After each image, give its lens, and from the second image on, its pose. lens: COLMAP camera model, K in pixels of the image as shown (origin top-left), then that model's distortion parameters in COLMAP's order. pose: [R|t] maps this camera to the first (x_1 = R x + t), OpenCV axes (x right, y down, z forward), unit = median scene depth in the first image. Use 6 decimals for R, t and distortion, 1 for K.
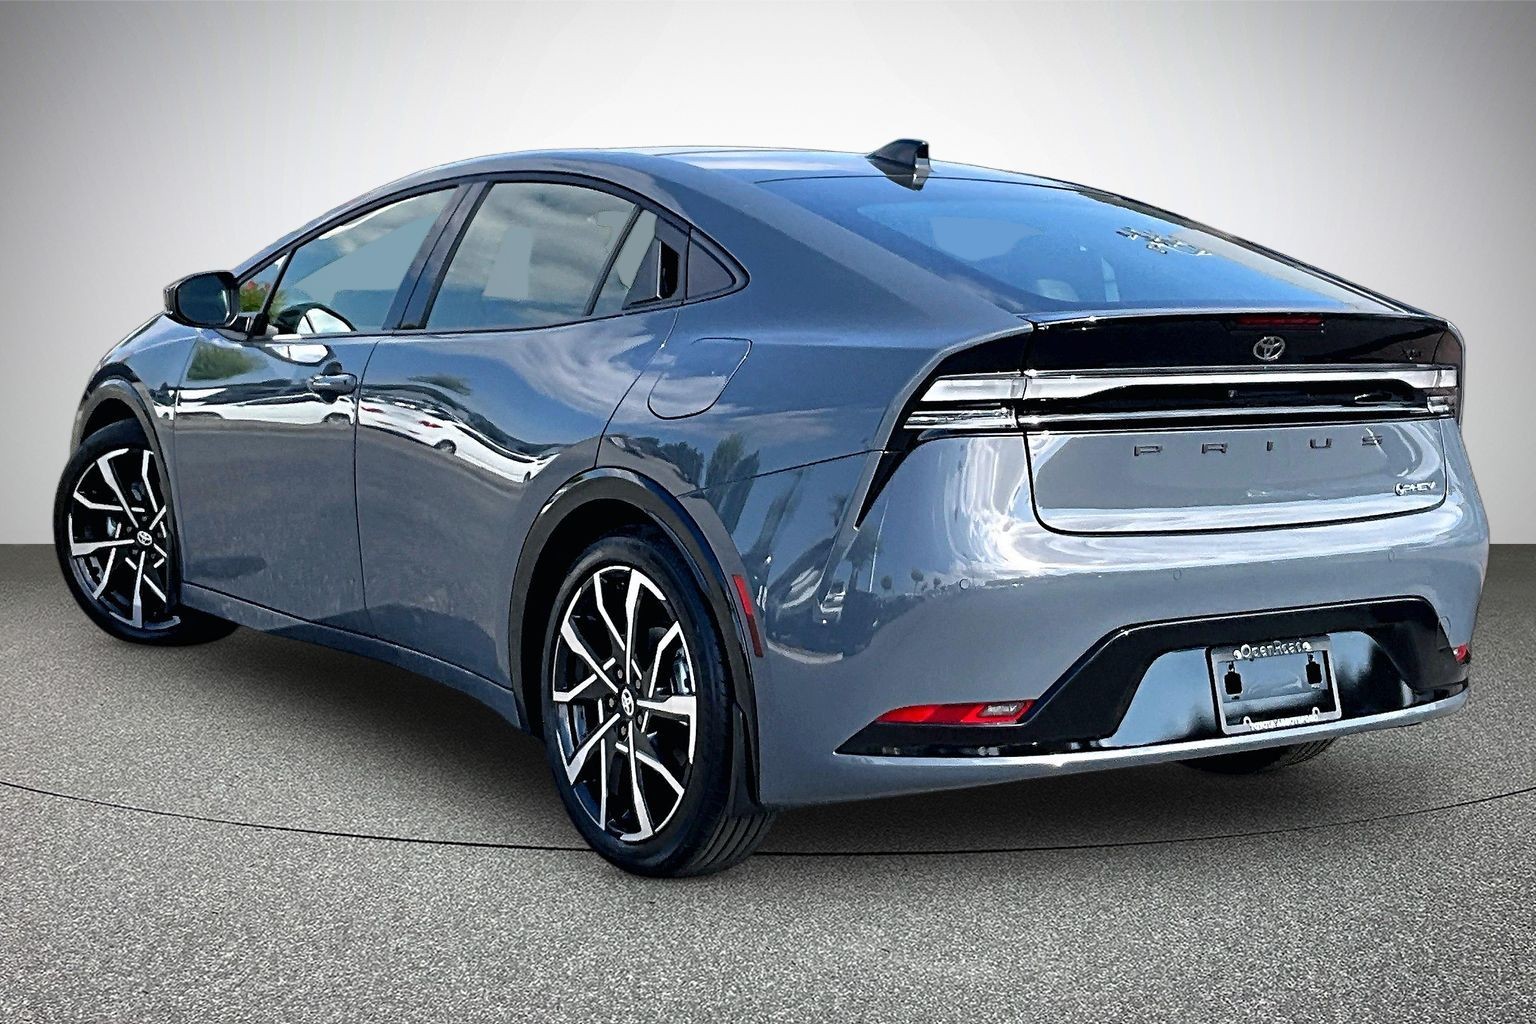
lens RADIAL K [[1965.2, 0, 767.0], [0, 1965.2, 503.8], [0, 0, 1]] dist [0.018978, 0.000000]
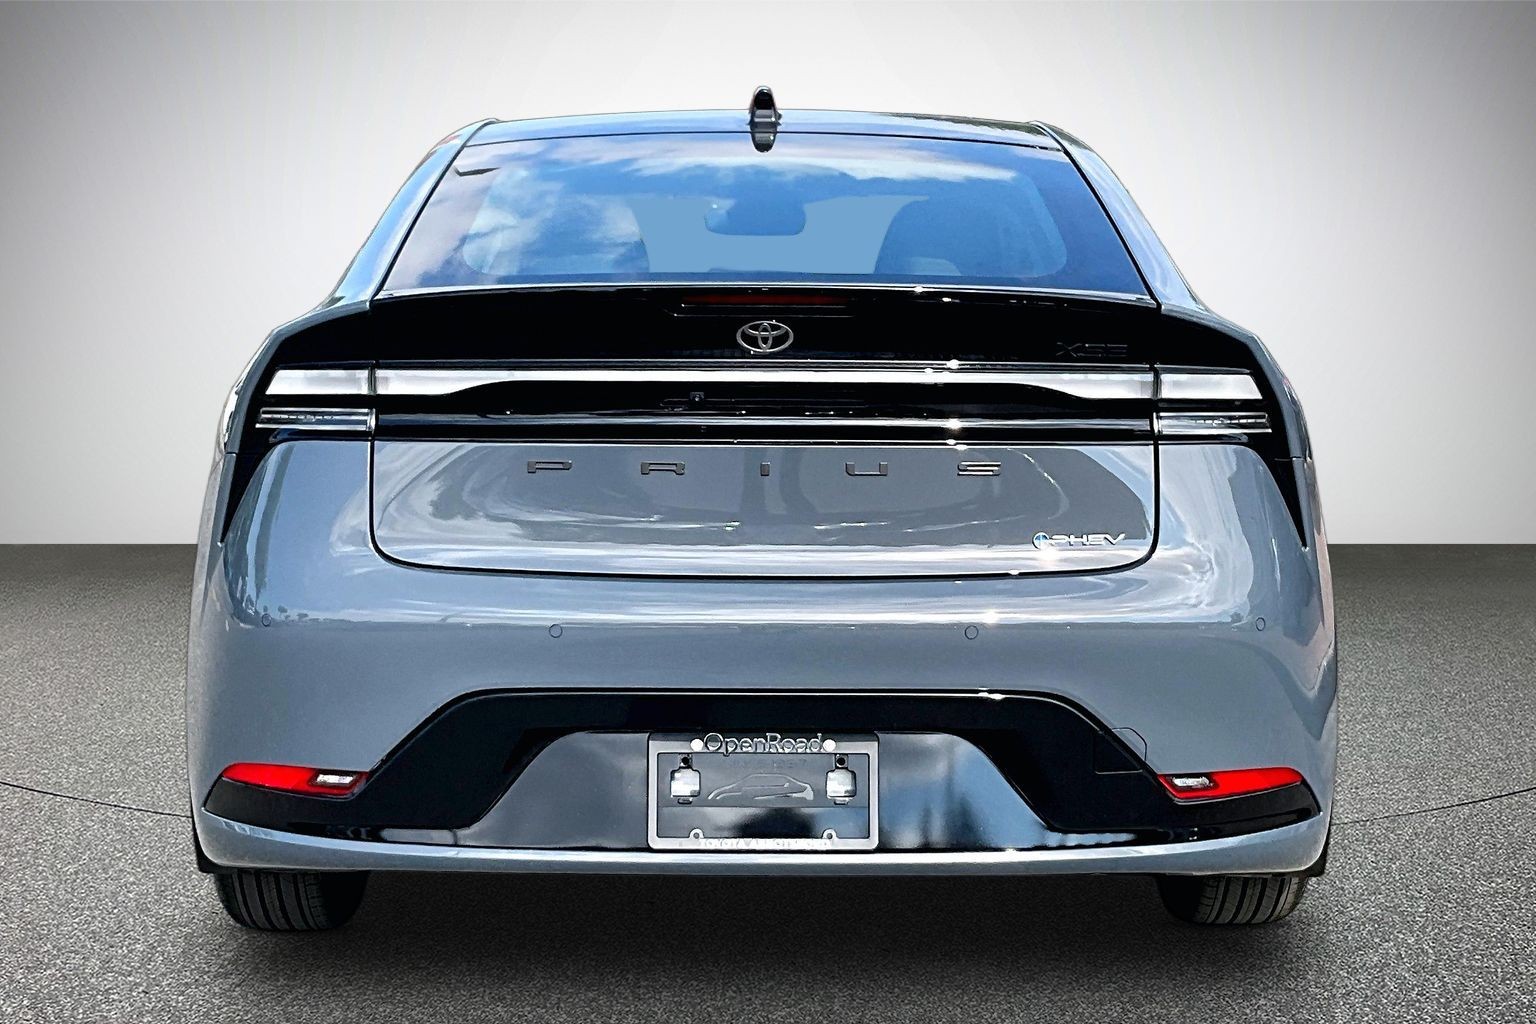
lens RADIAL K [[2008.6, 0, 767.2], [0, 2008.6, 513.3], [0, 0, 1]] dist [-0.043577, 0.000000]
pose [[0.871159, 0.057588, -0.487612, 0.636747], [-0.050867, 0.998340, 0.027027, -0.033935], [0.488359, 0.001259, 0.872642, 0.351267]]
